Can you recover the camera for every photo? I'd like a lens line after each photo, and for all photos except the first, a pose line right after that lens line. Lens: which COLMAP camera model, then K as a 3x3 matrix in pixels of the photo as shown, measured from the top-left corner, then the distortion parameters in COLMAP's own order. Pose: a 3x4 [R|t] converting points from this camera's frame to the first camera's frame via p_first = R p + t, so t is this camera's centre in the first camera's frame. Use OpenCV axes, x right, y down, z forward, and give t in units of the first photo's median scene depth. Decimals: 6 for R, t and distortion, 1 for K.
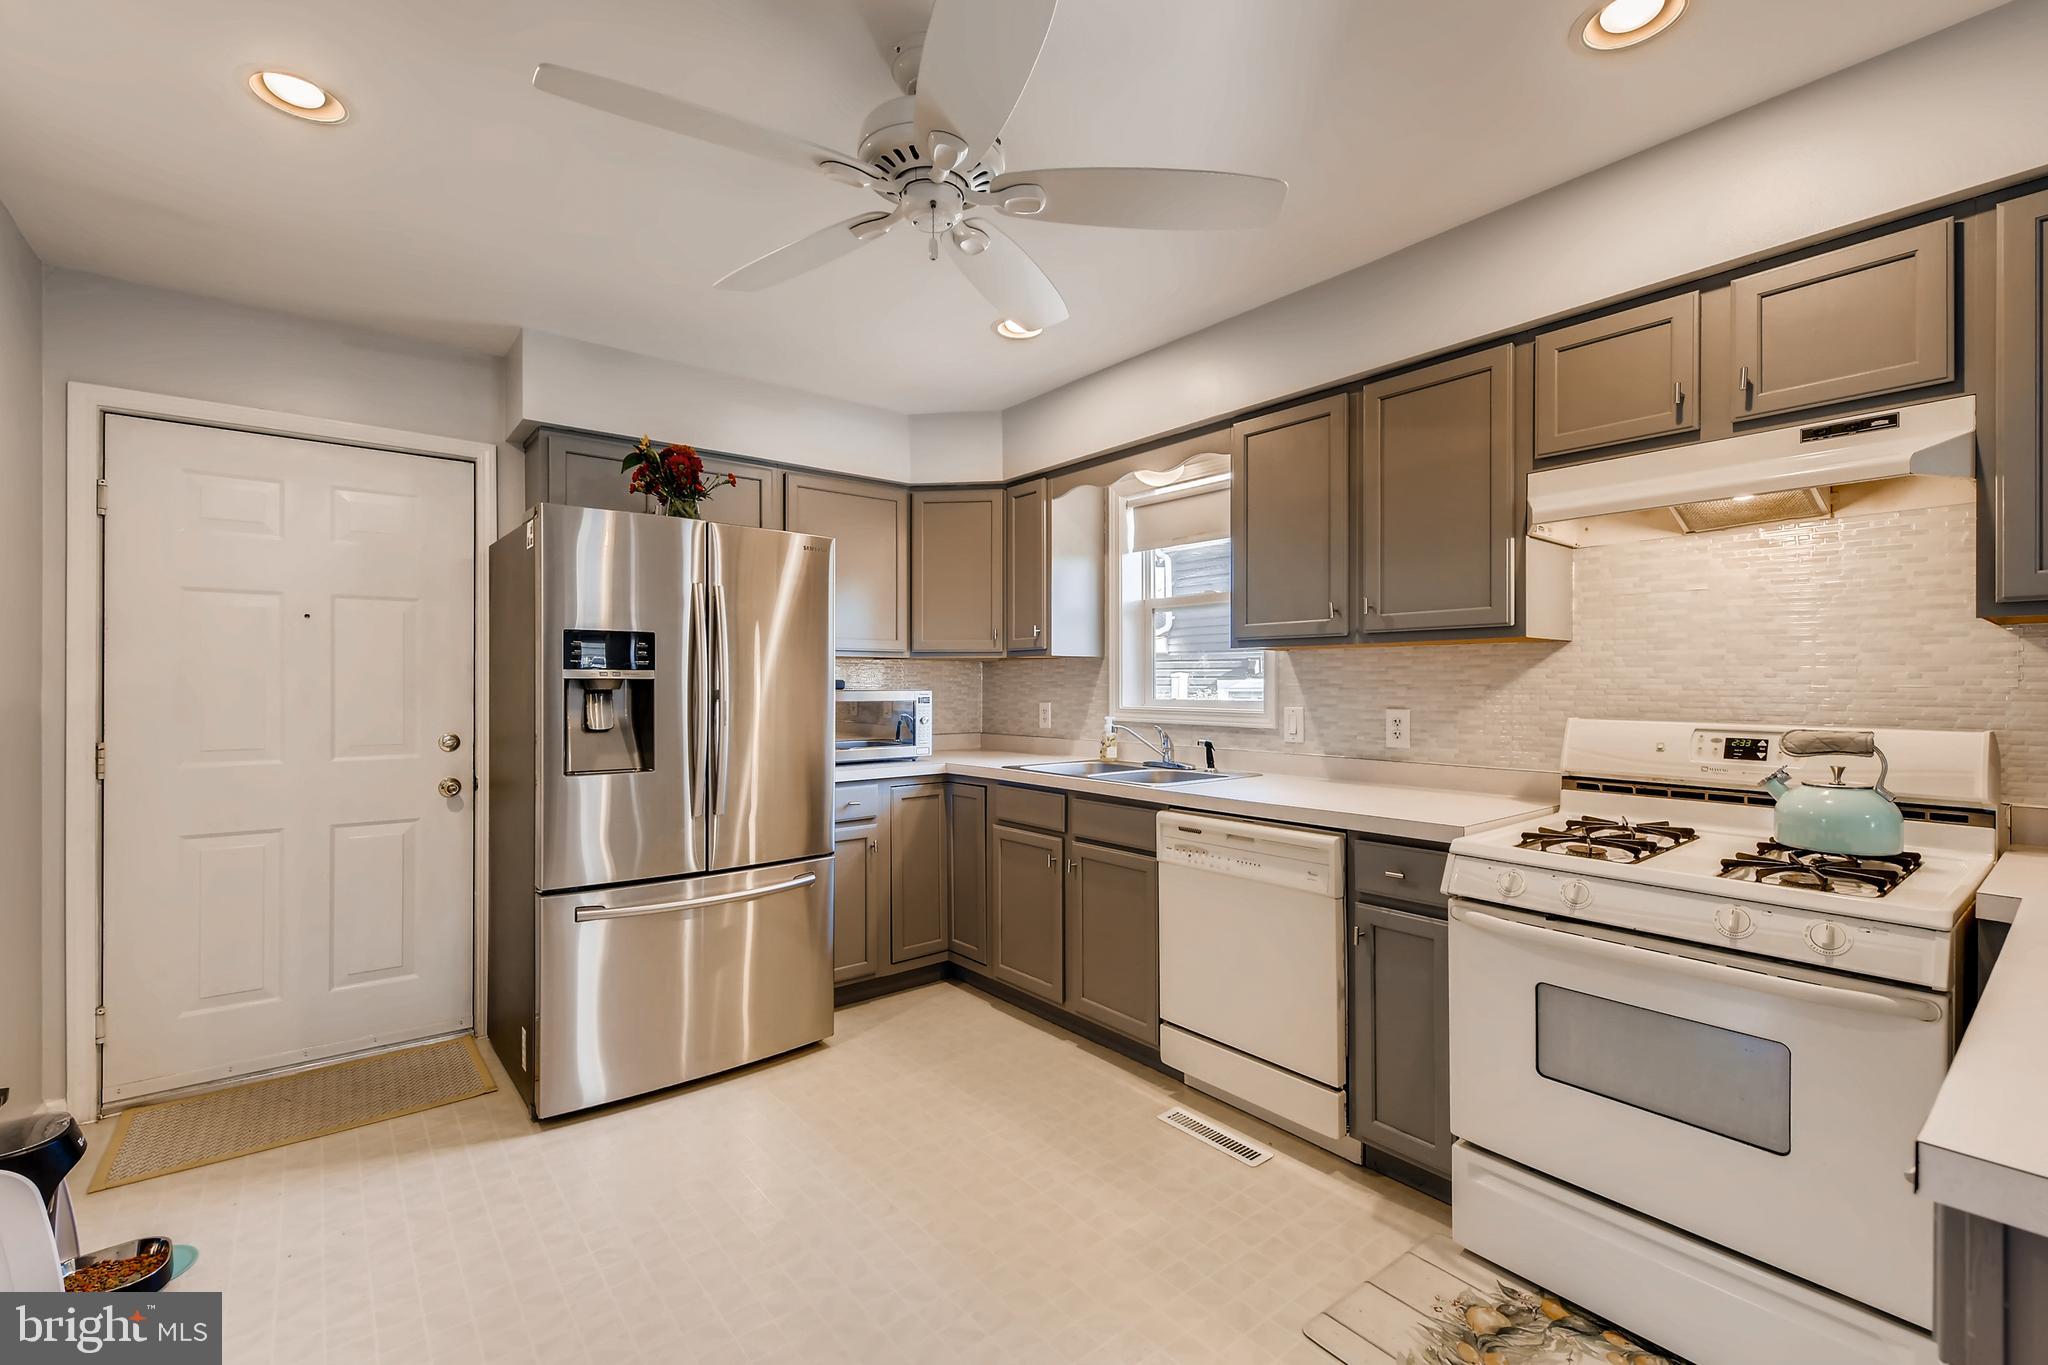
lens RADIAL K [[878.9, 0, 1022.6], [0, 878.9, 681.5], [0, 0, 1]] dist [0.016449, -0.006751]
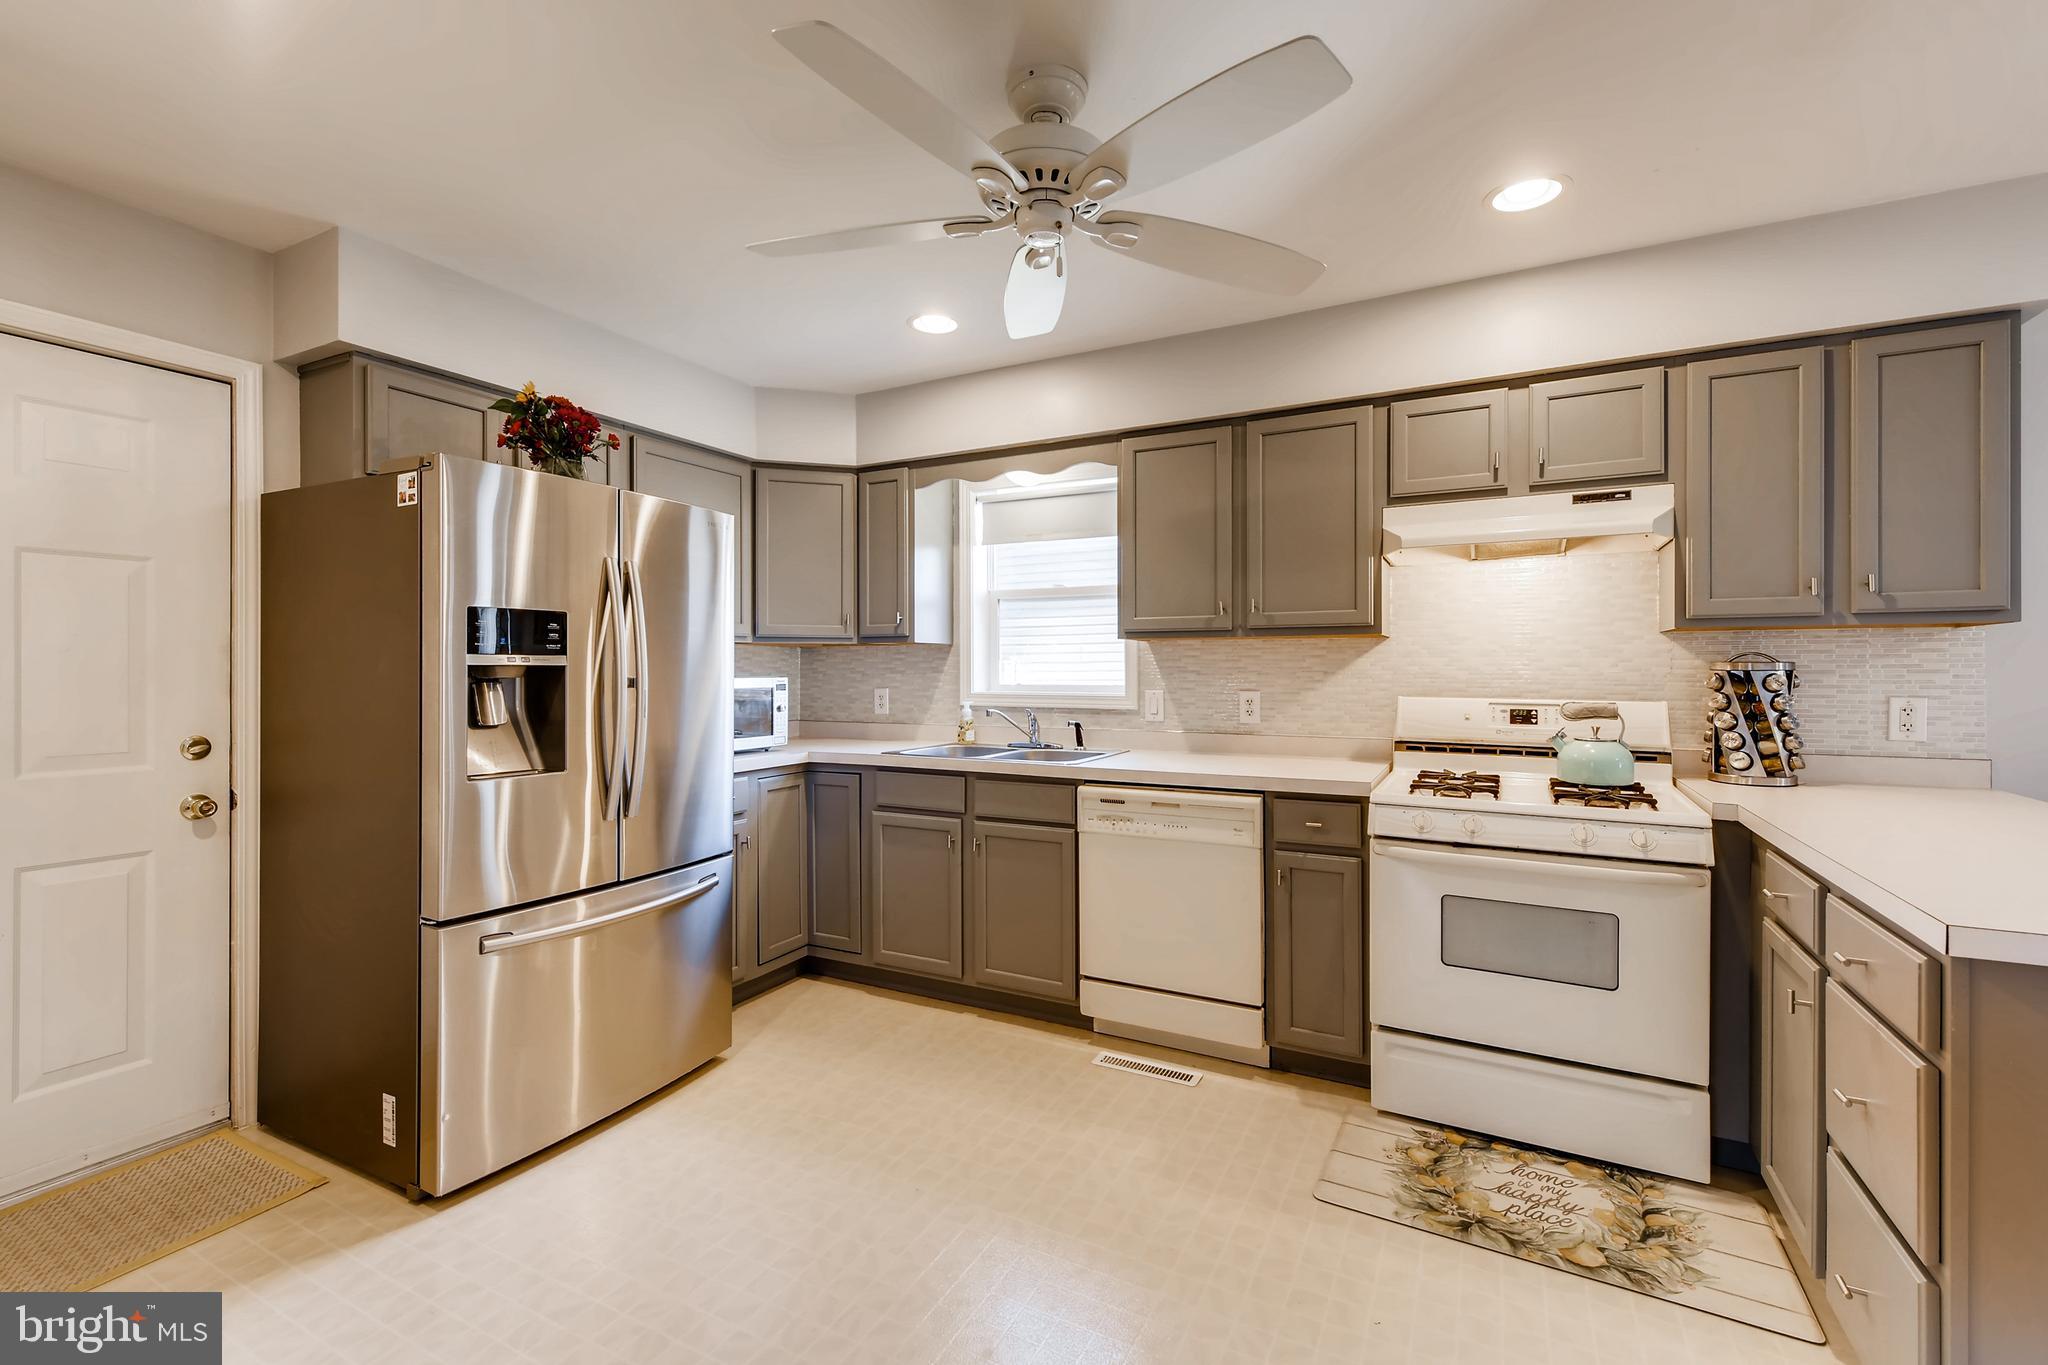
lens RADIAL K [[878.1, 0, 1021.9], [0, 878.1, 665.4], [0, 0, 1]] dist [0.016207, -0.006663]
pose [[0.918282, 0.001183, 0.395926, -0.367103], [-0.000760, 0.999999, -0.001224, -0.002426], [-0.395927, 0.000823, 0.918282, 0.022472]]
